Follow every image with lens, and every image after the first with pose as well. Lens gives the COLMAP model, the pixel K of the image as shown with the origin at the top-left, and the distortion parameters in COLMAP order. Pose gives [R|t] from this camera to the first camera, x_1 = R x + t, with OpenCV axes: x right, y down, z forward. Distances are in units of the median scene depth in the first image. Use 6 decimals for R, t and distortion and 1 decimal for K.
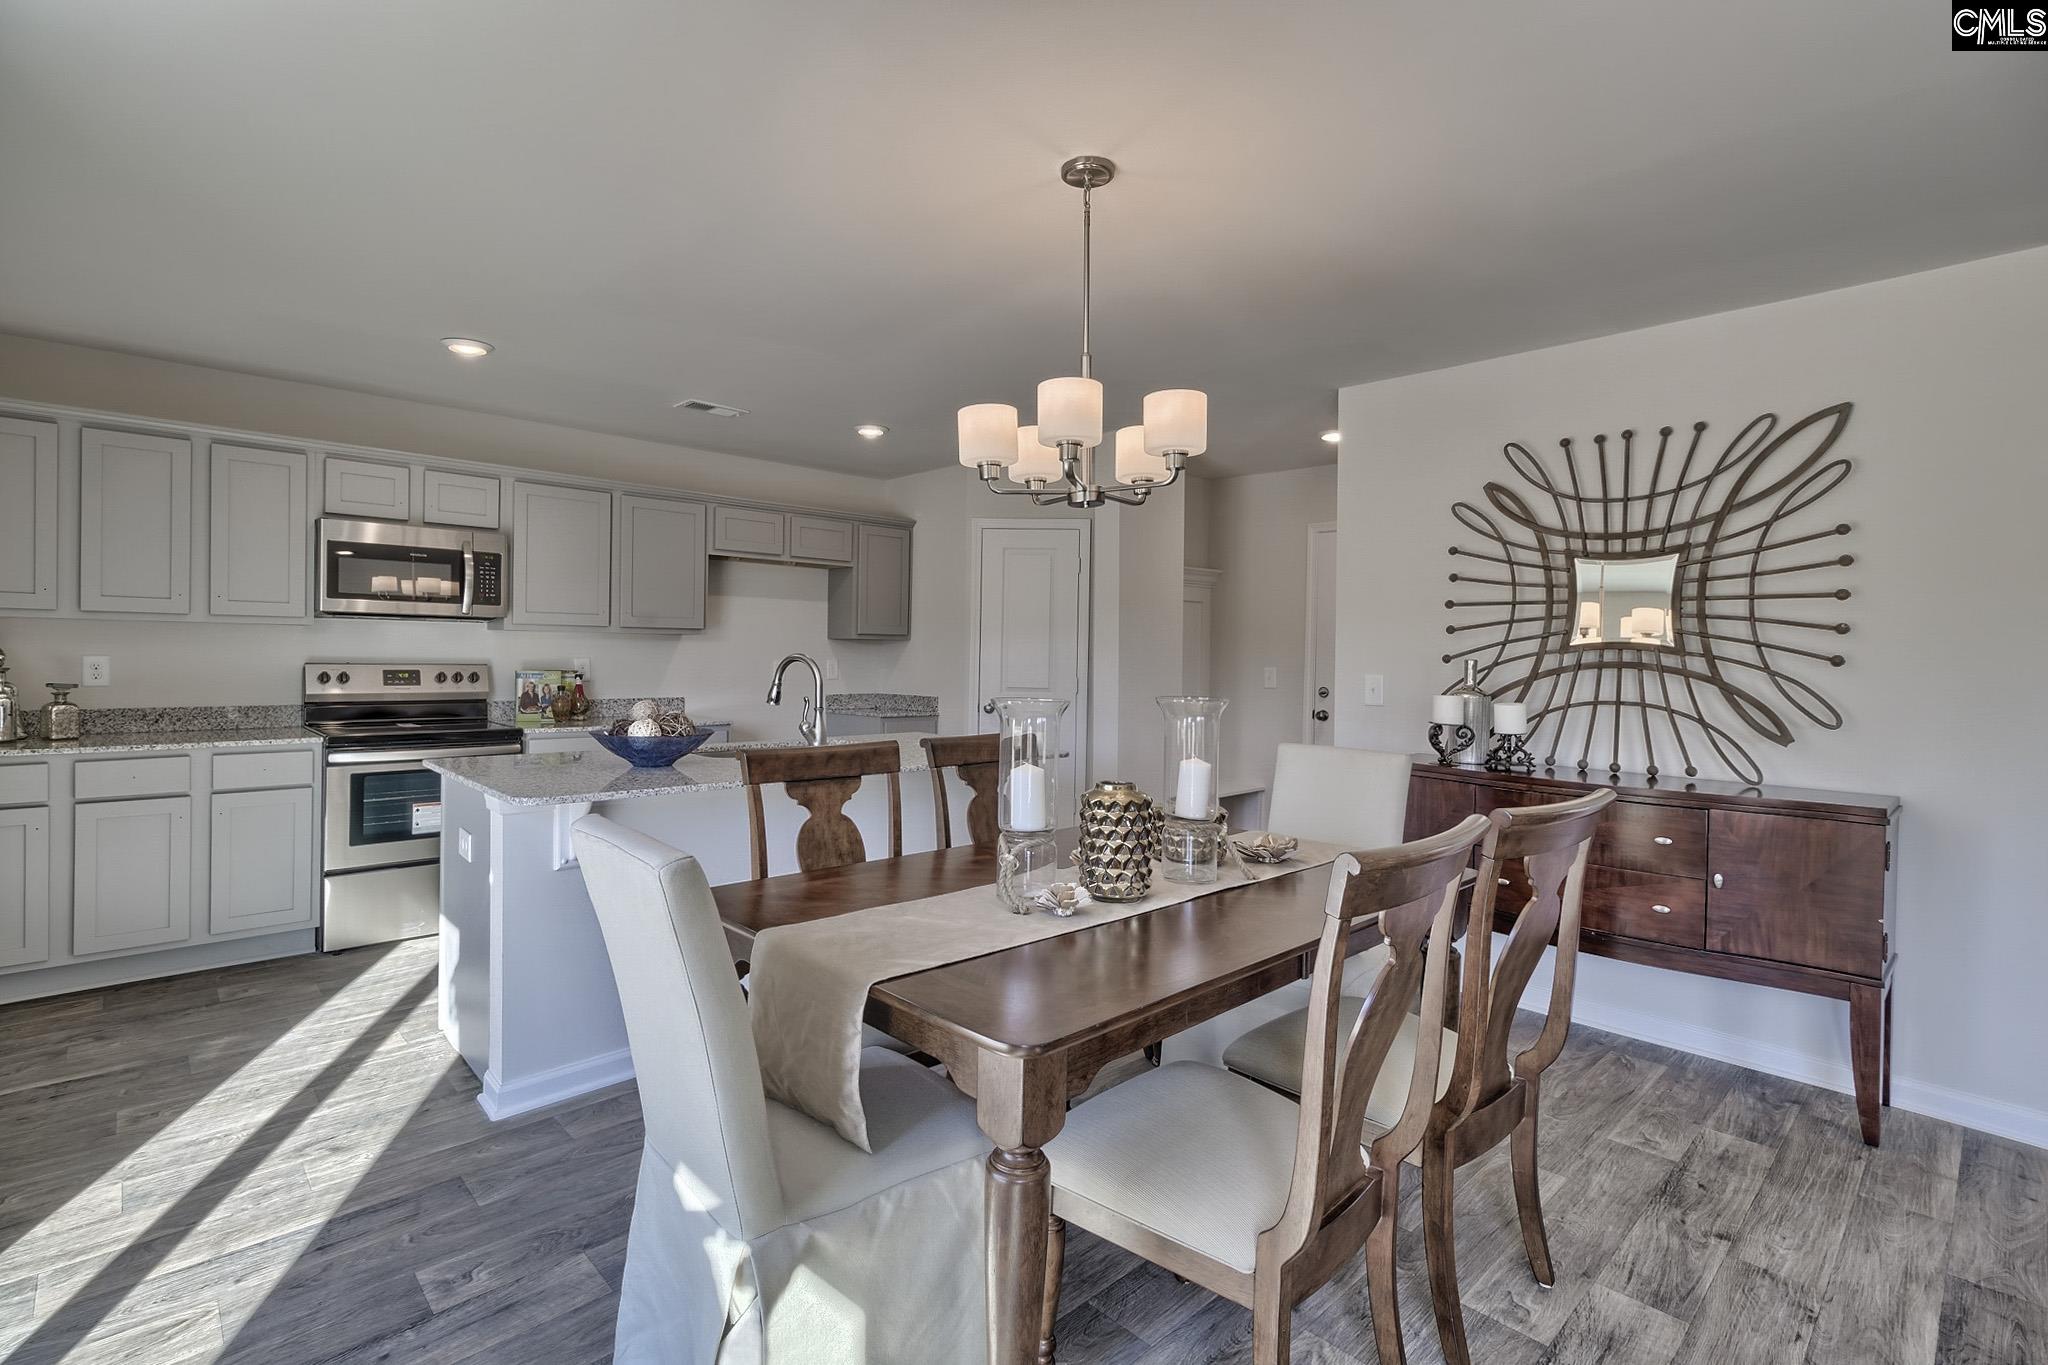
lens RADIAL K [[936.3, 0, 1011.0], [0, 936.3, 661.2], [0, 0, 1]] dist [-0.002161, -0.000182]
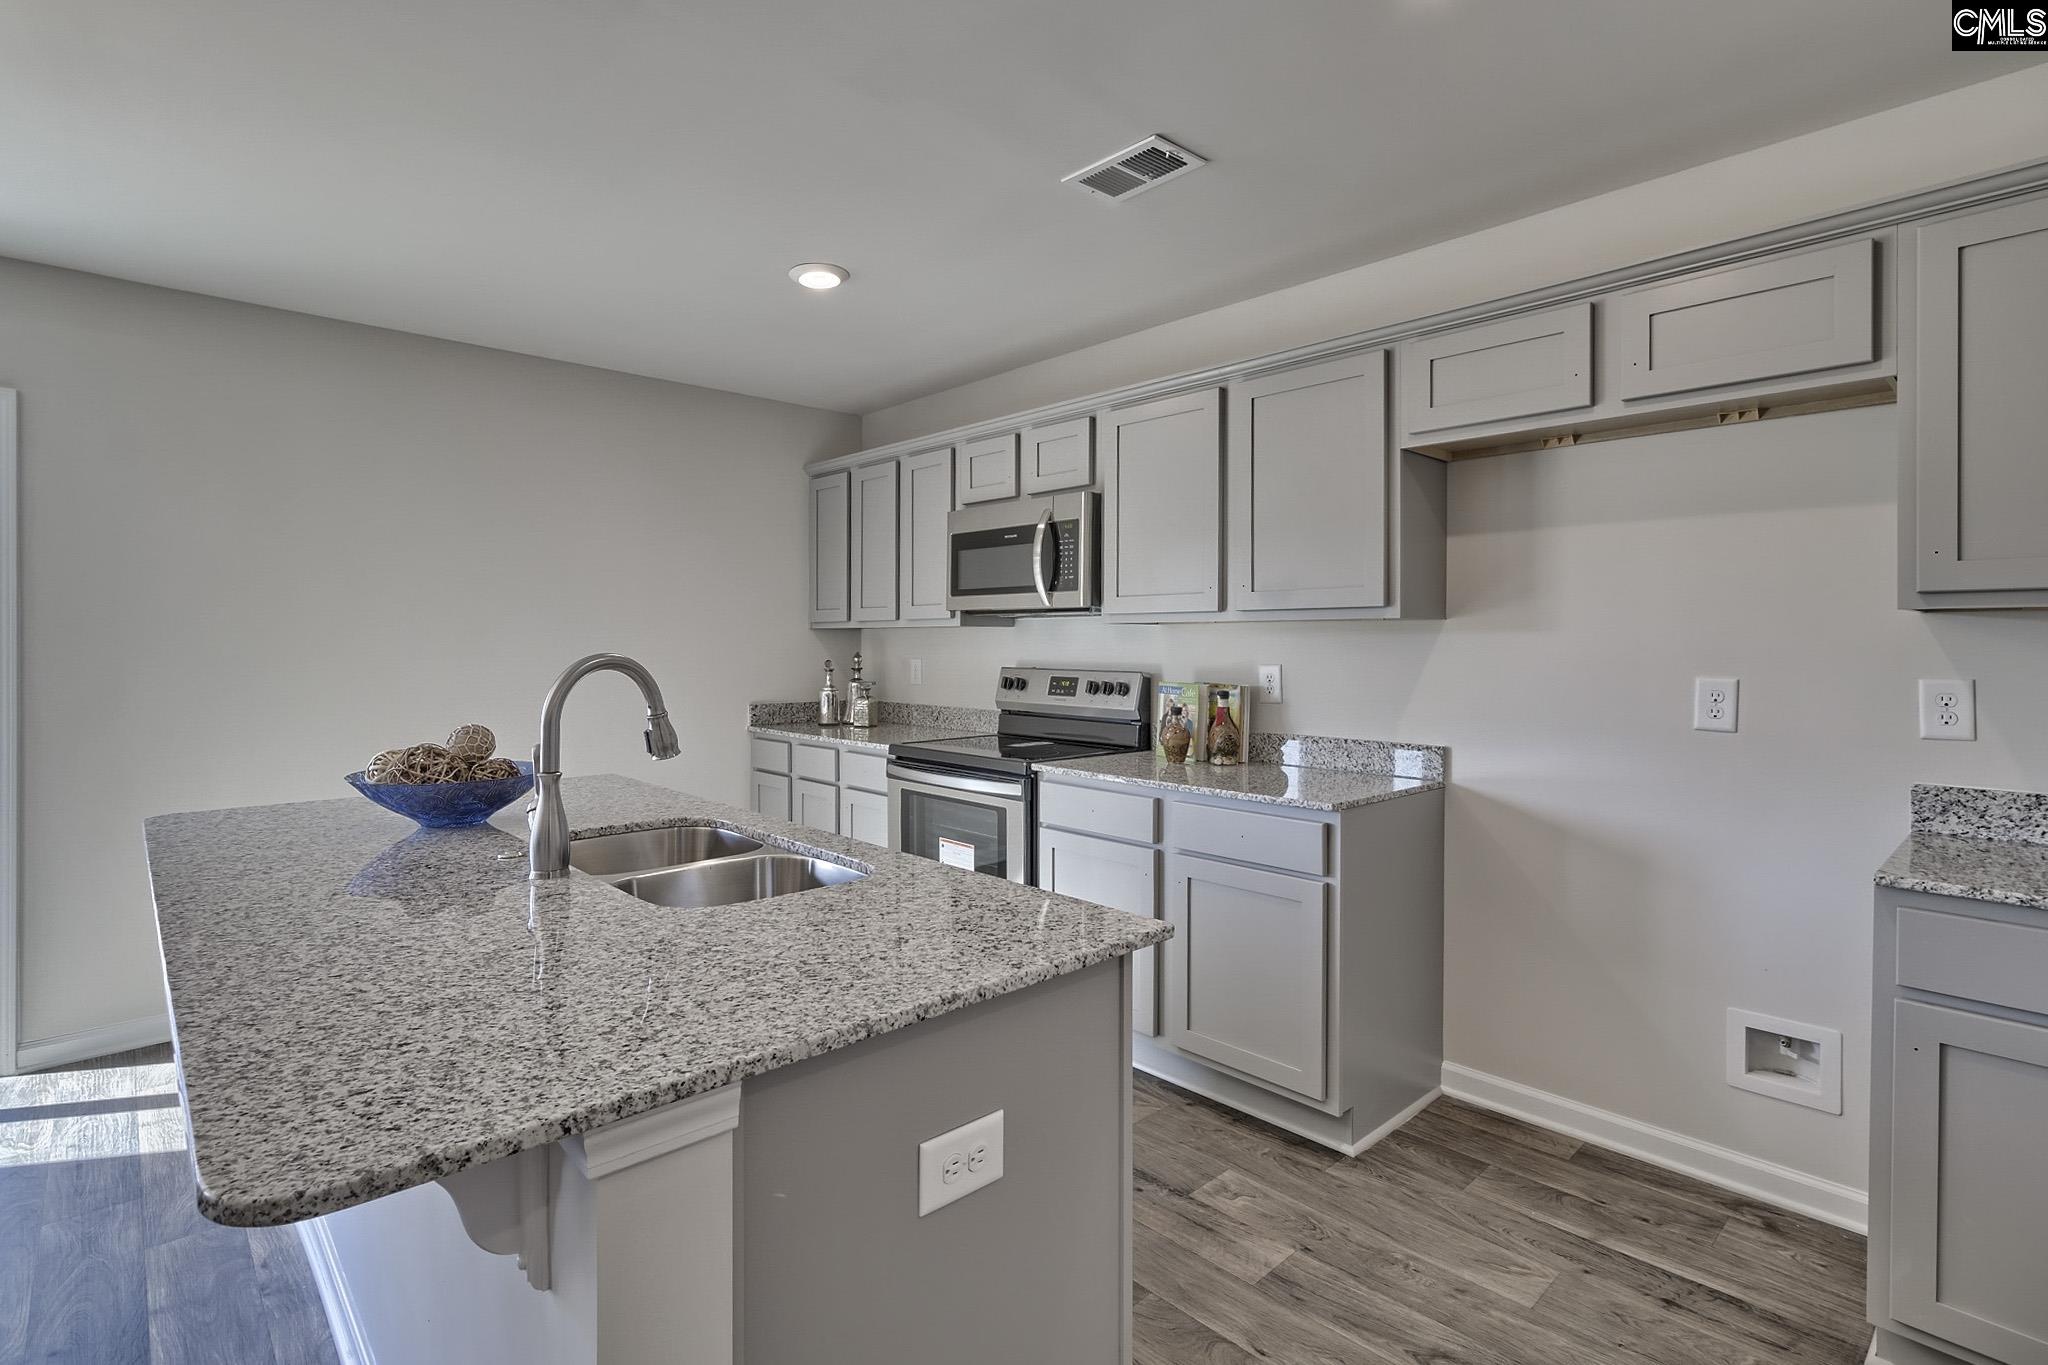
lens RADIAL K [[978.6, 0, 958.9], [0, 978.6, 618.0], [0, 0, 1]] dist [0.001473, 0.000156]
pose [[-0.046196, -0.041982, -0.998050, 0.219682], [-0.011033, 0.999077, -0.041514, -0.005711], [0.998871, 0.009094, -0.046617, 0.971872]]
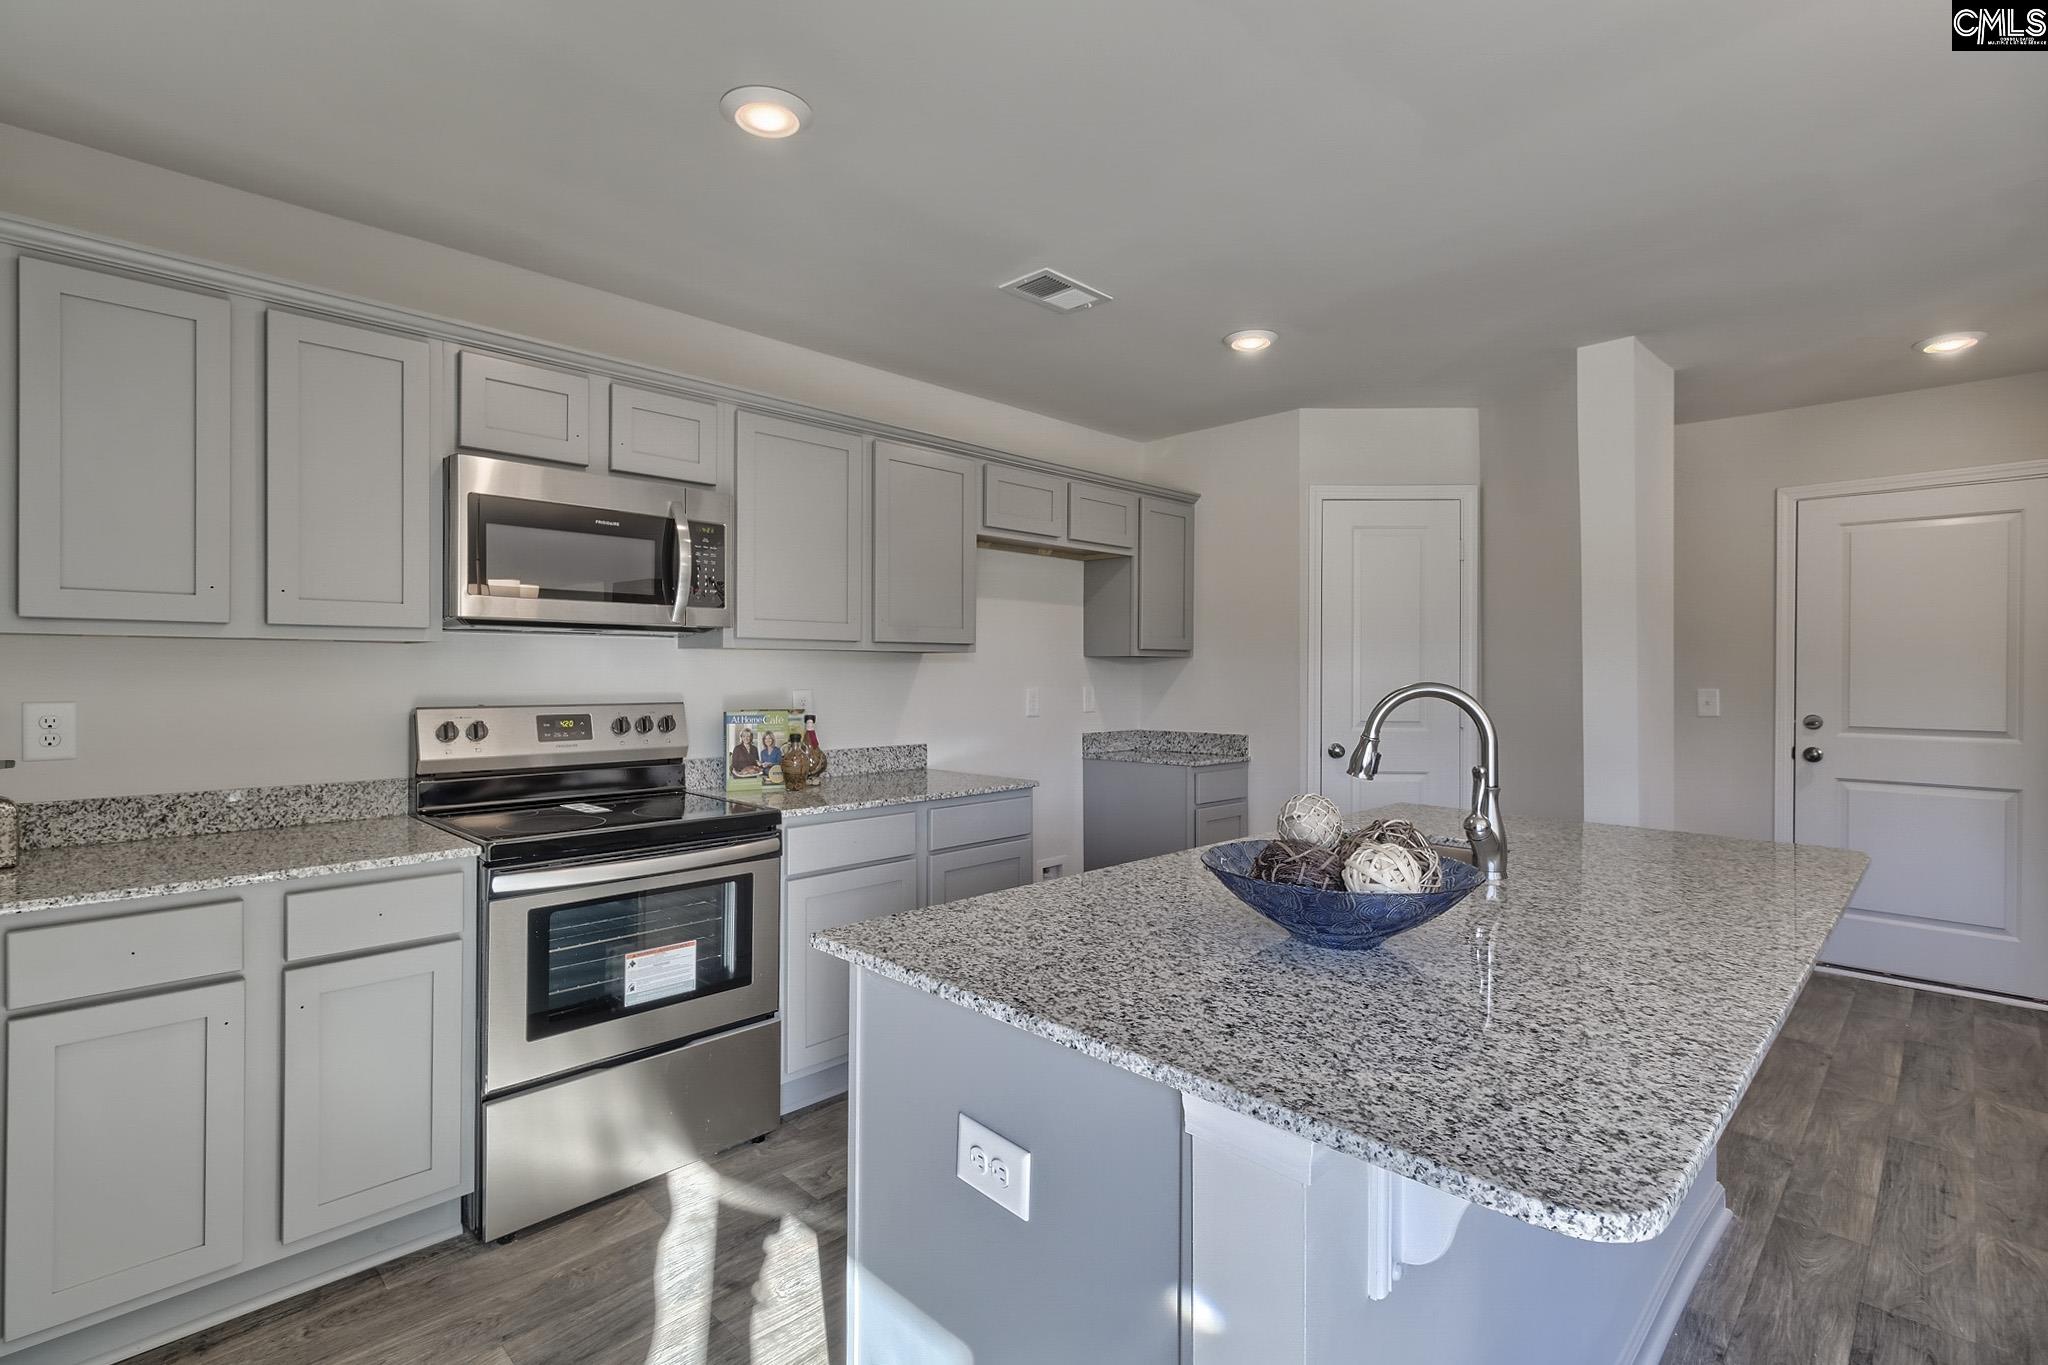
lens RADIAL K [[936.7, 0, 1013.9], [0, 936.7, 673.6], [0, 0, 1]] dist [0.000914, 0.000429]
pose [[0.999499, -0.013275, 0.028721, -0.383740], [0.013452, 0.999892, -0.005971, -0.010503], [-0.028639, 0.006354, 0.999570, 0.387552]]
